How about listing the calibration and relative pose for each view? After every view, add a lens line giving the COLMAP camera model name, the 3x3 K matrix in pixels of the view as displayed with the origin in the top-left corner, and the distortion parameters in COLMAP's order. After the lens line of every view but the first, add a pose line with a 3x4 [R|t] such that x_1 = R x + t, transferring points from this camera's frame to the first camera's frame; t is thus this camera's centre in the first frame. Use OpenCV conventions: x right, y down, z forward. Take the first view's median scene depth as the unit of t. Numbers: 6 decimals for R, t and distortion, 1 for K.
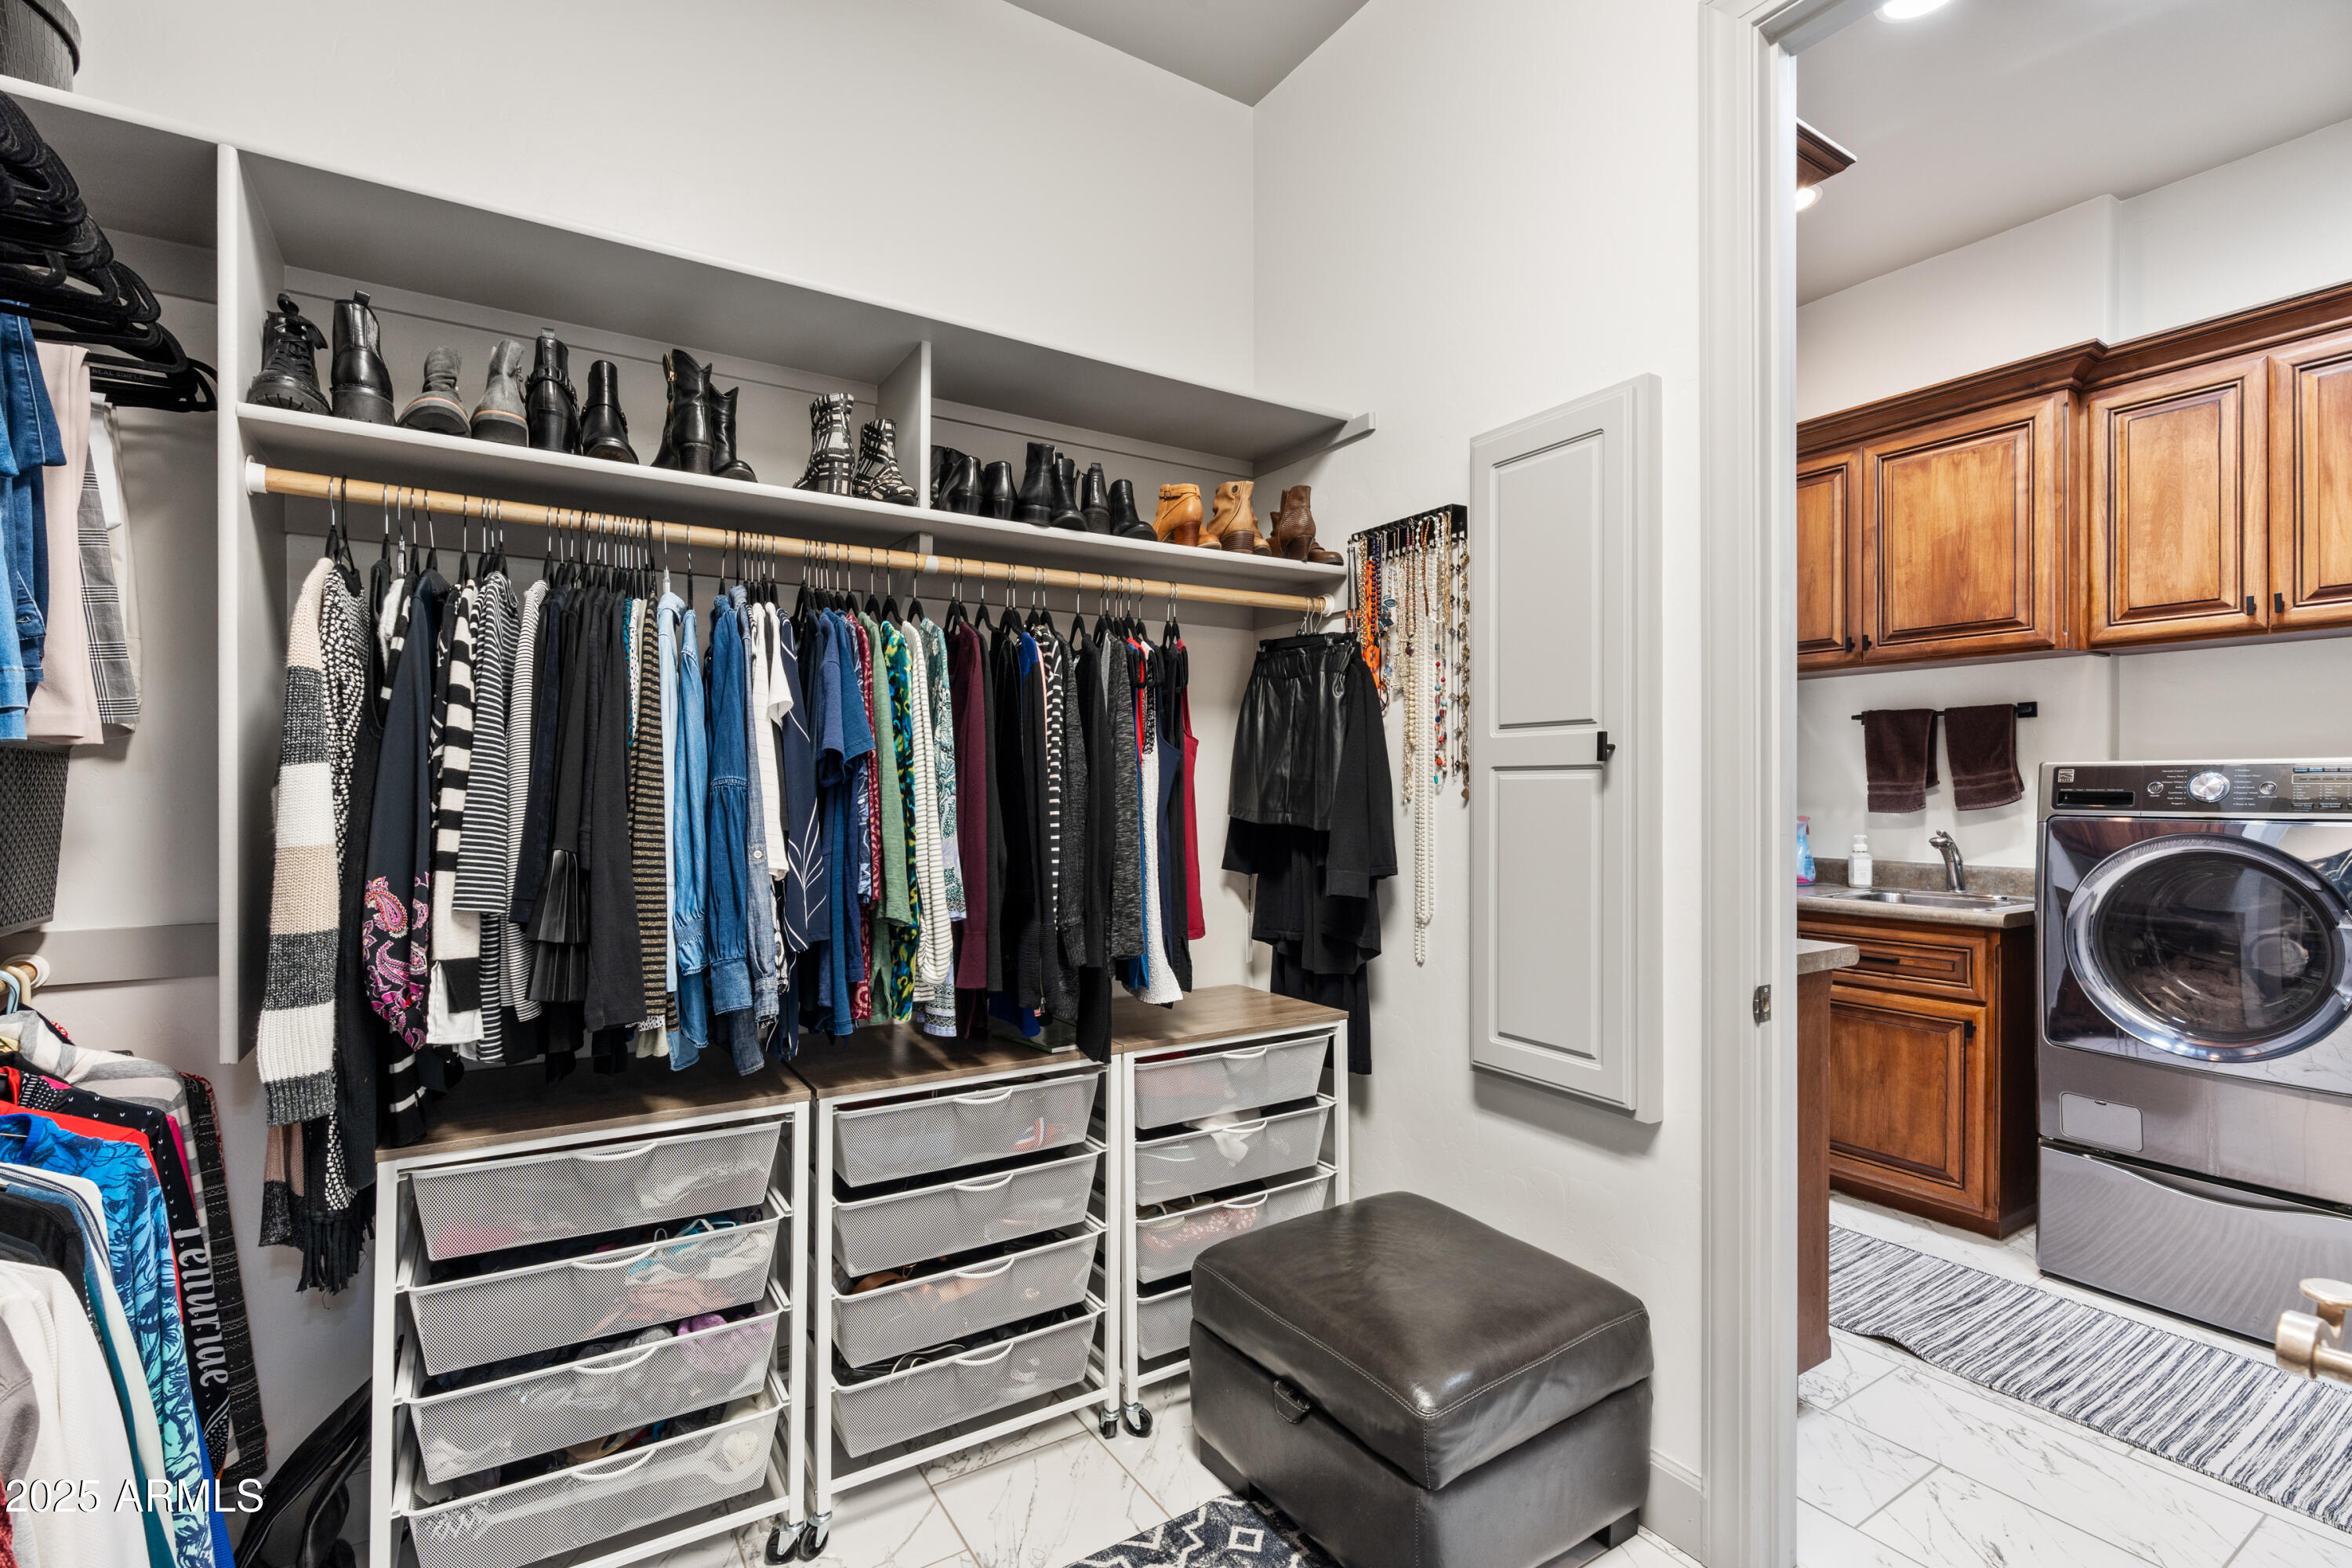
lens RADIAL K [[1050.7, 0, 1157.0], [0, 1050.7, 783.9], [0, 0, 1]] dist [-0.011604, 0.002840]
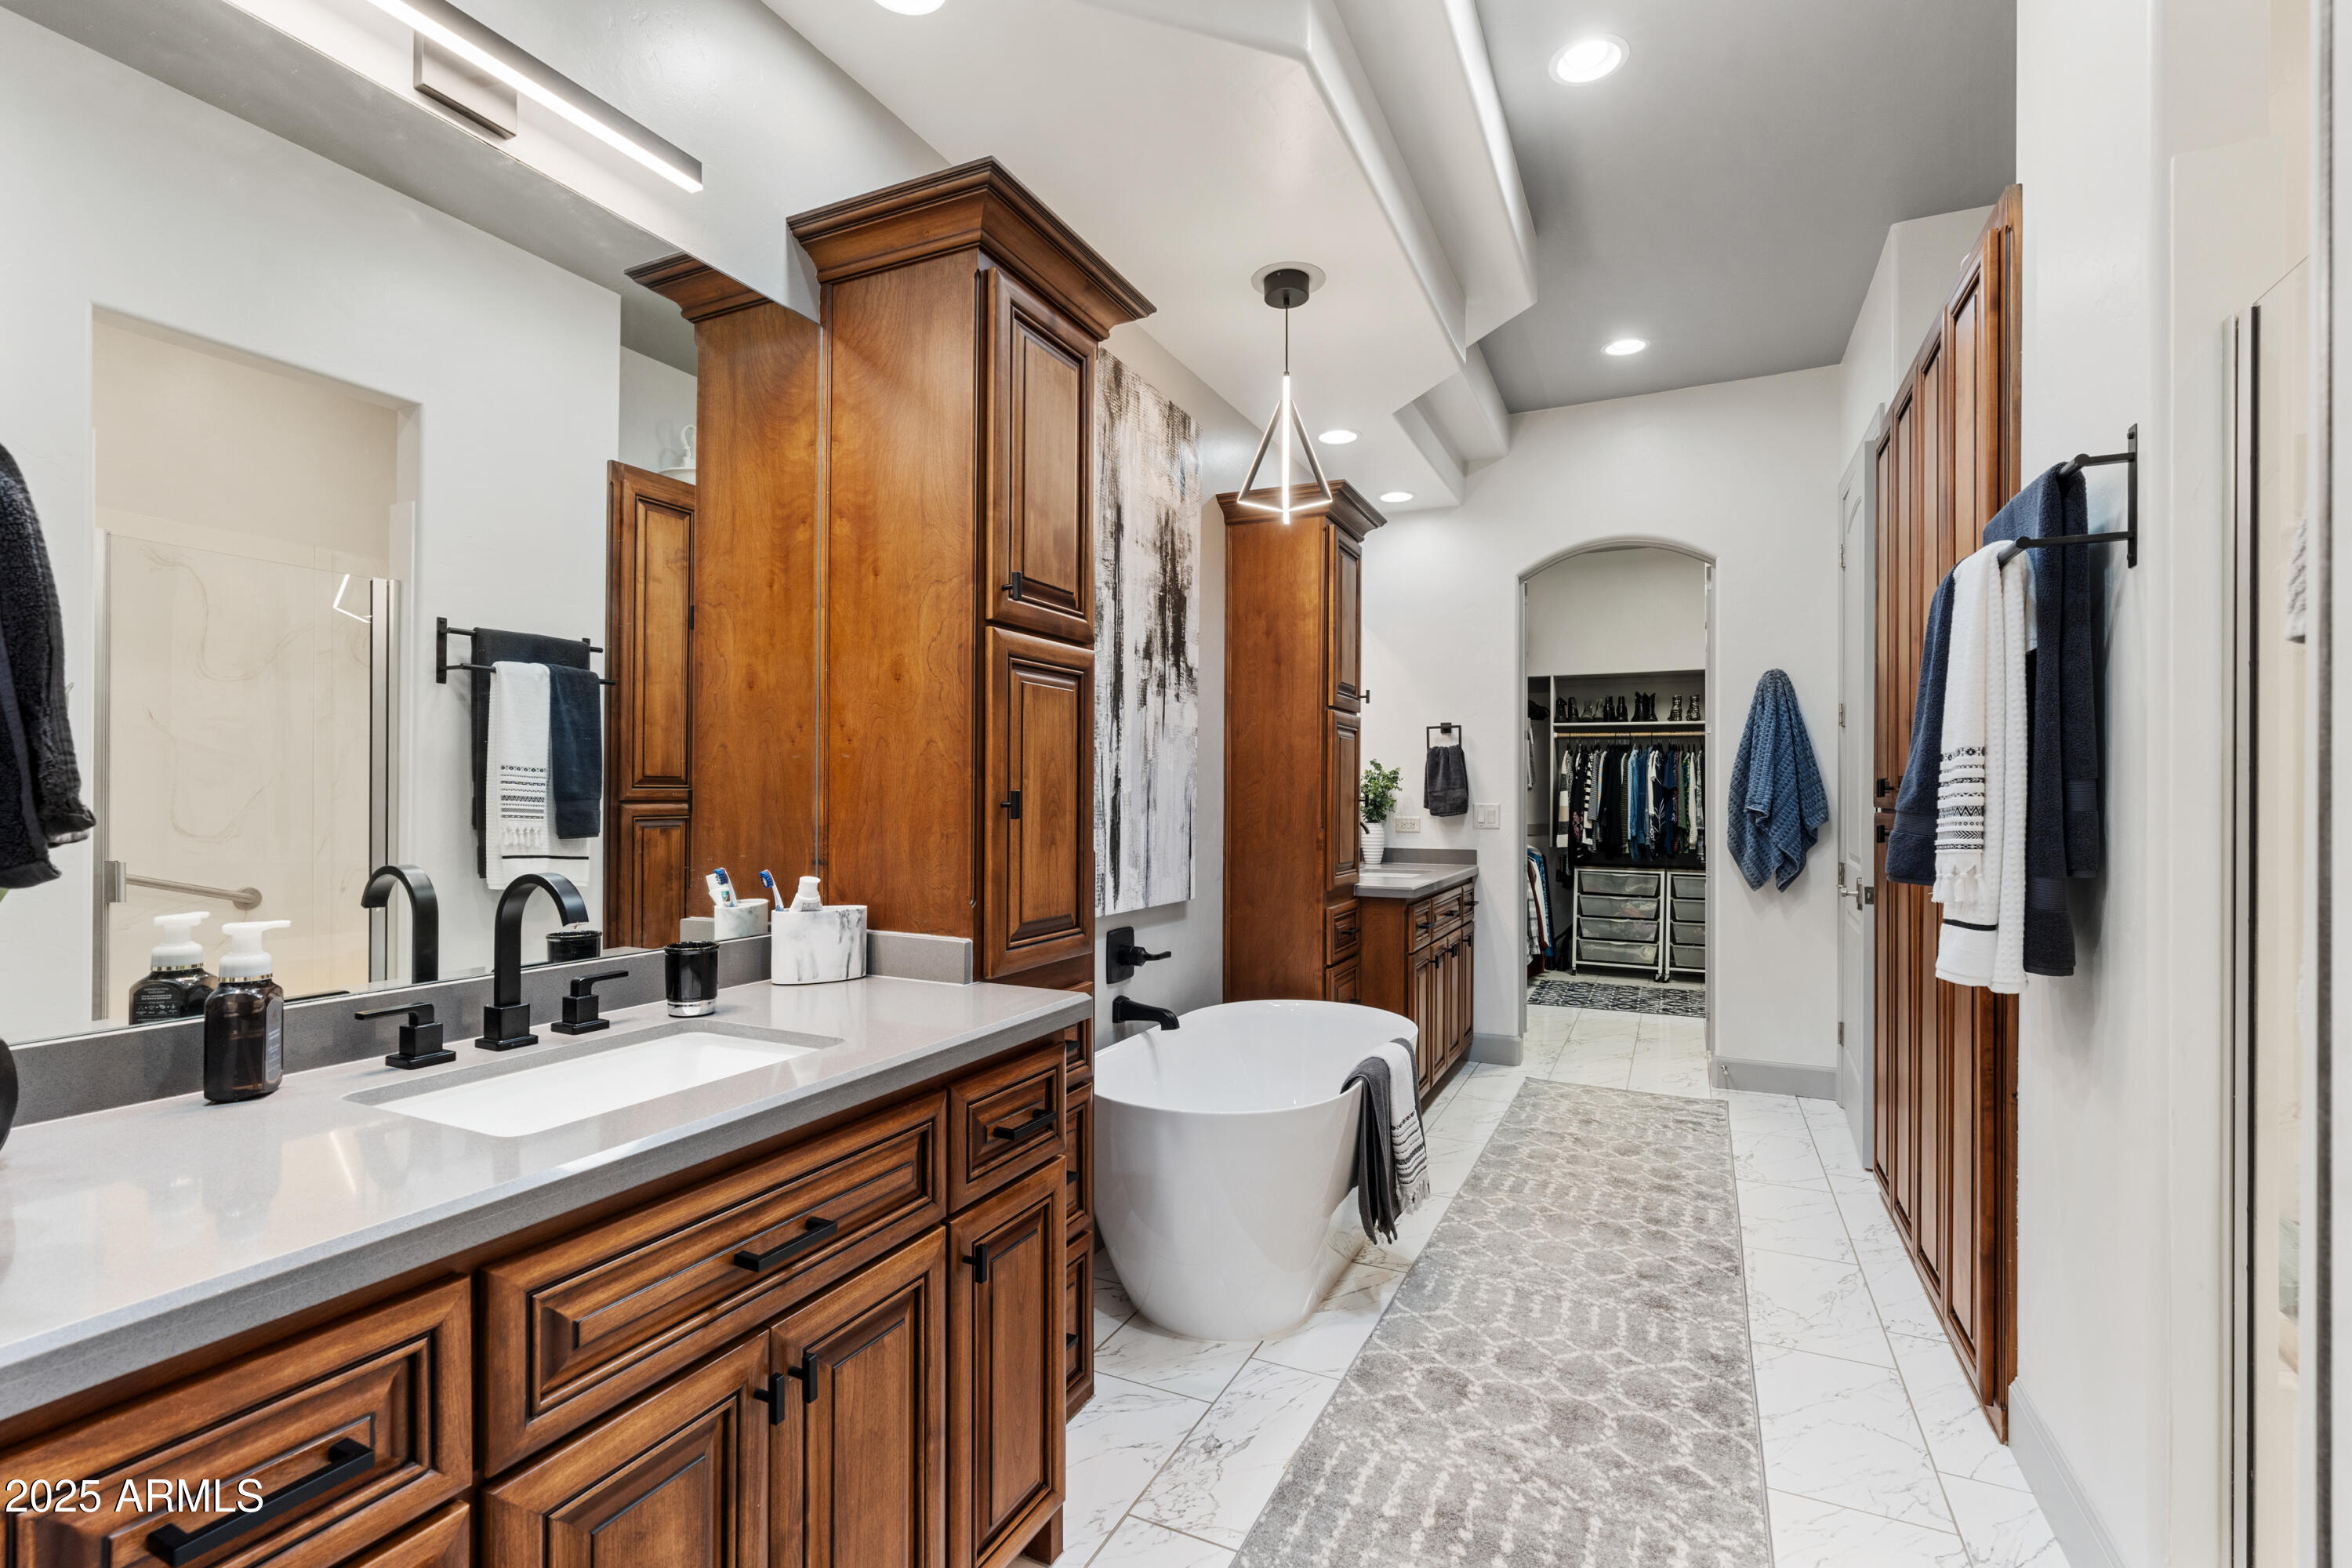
lens RADIAL K [[1050.7, 0, 1174.0], [0, 1050.7, 794.4], [0, 0, 1]] dist [-0.011604, 0.002840]
pose [[0.526337, 0.003044, -0.850271, 2.559358], [-0.007537, 0.999971, -0.001086, 0.018326], [0.850243, 0.006980, 0.526345, -3.338979]]
